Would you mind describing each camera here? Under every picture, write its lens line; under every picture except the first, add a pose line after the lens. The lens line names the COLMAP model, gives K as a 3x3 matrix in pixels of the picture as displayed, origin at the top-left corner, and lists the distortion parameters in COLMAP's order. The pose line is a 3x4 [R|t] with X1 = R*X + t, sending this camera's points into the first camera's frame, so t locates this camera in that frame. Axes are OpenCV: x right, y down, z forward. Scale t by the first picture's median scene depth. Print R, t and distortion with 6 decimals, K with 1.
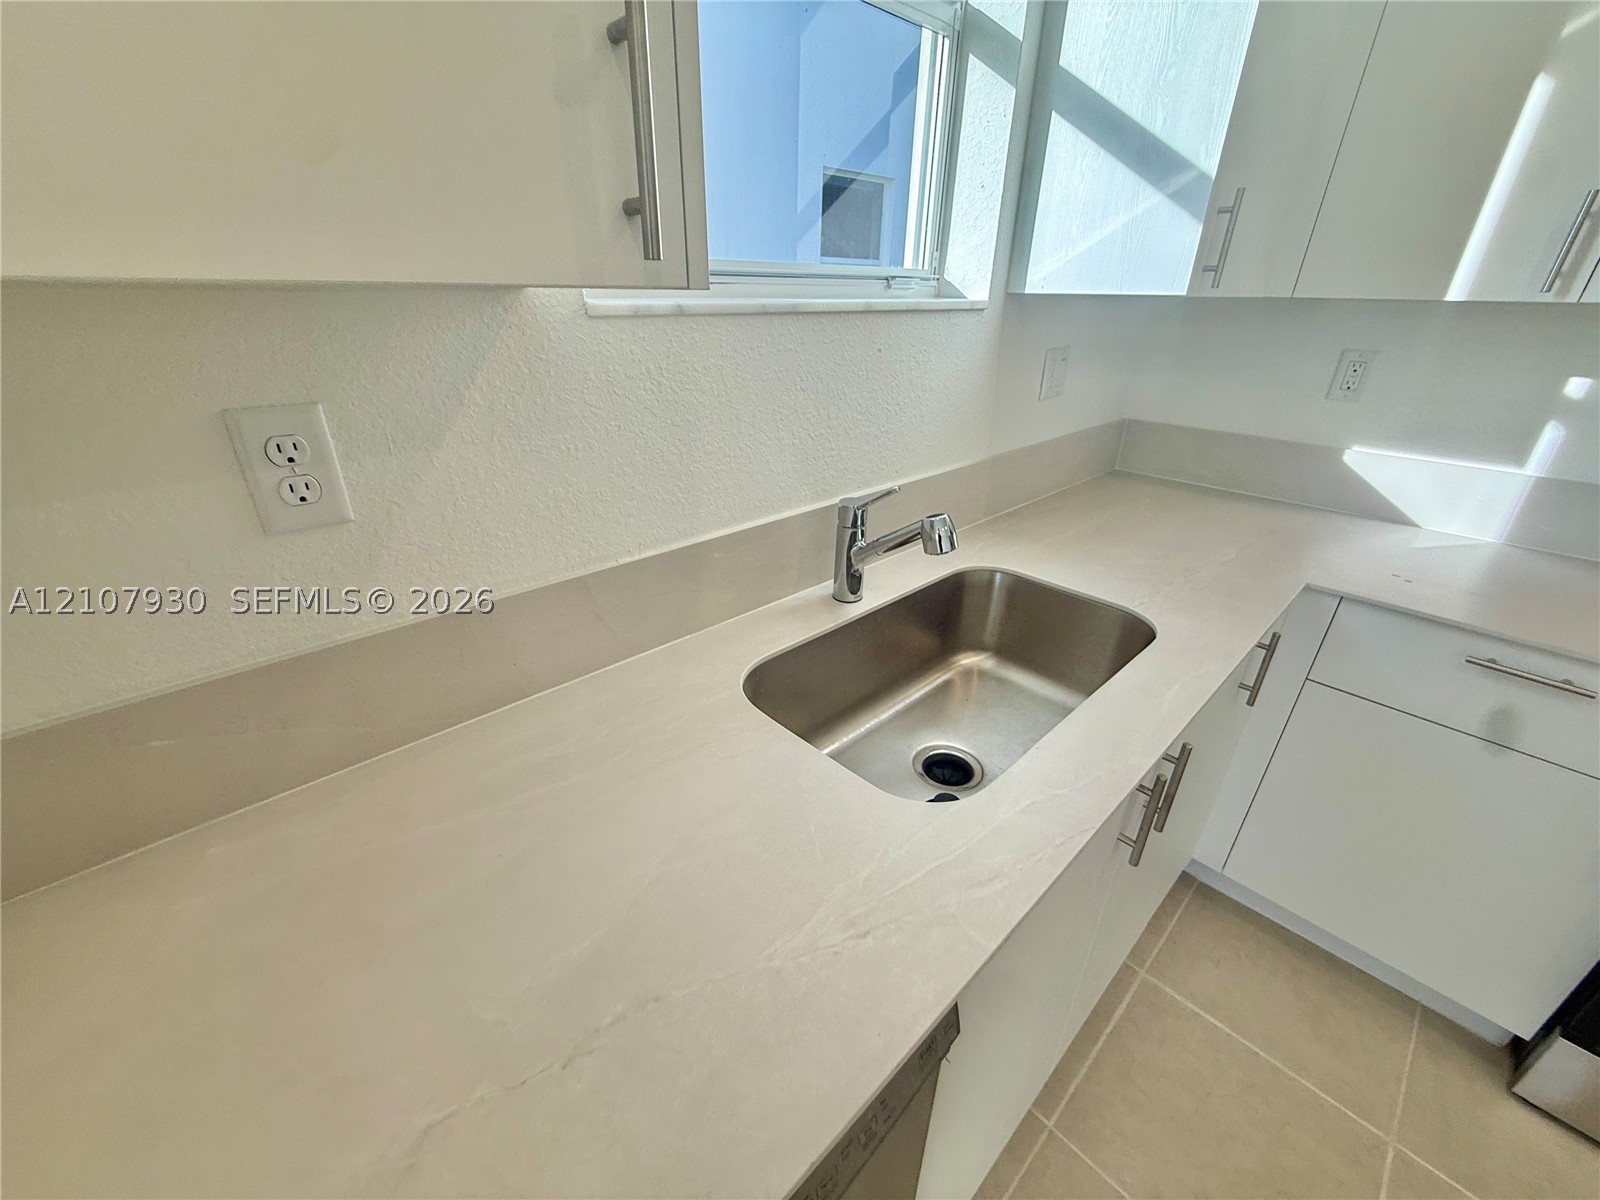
lens RADIAL K [[639.5, 0, 795.0], [0, 639.5, 601.6], [0, 0, 1]] dist [-0.002094, 0.000729]
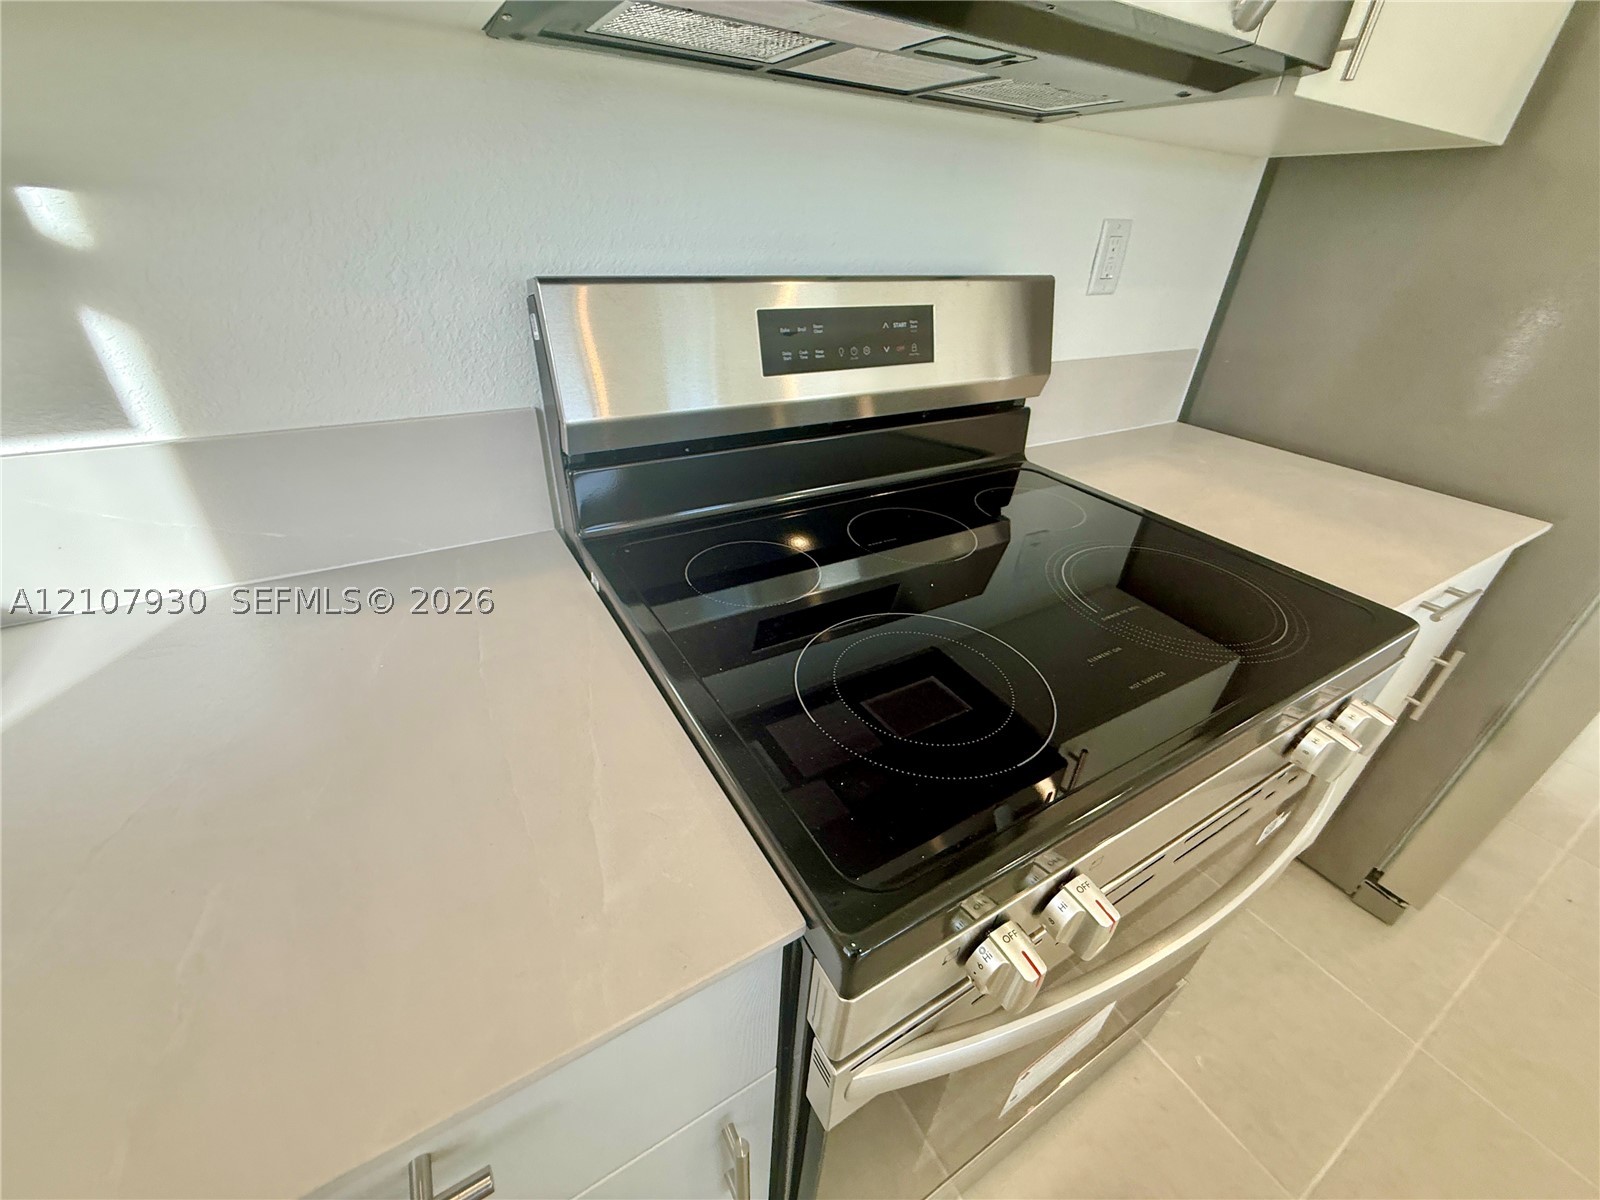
lens RADIAL K [[639.5, 0, 795.0], [0, 639.5, 601.6], [0, 0, 1]] dist [-0.002094, 0.000729]
pose [[0.215040, -0.507867, 0.834163, 1.015645], [0.393344, 0.826843, 0.402010, -0.139291], [-0.893889, 0.241665, 0.377571, 0.589160]]
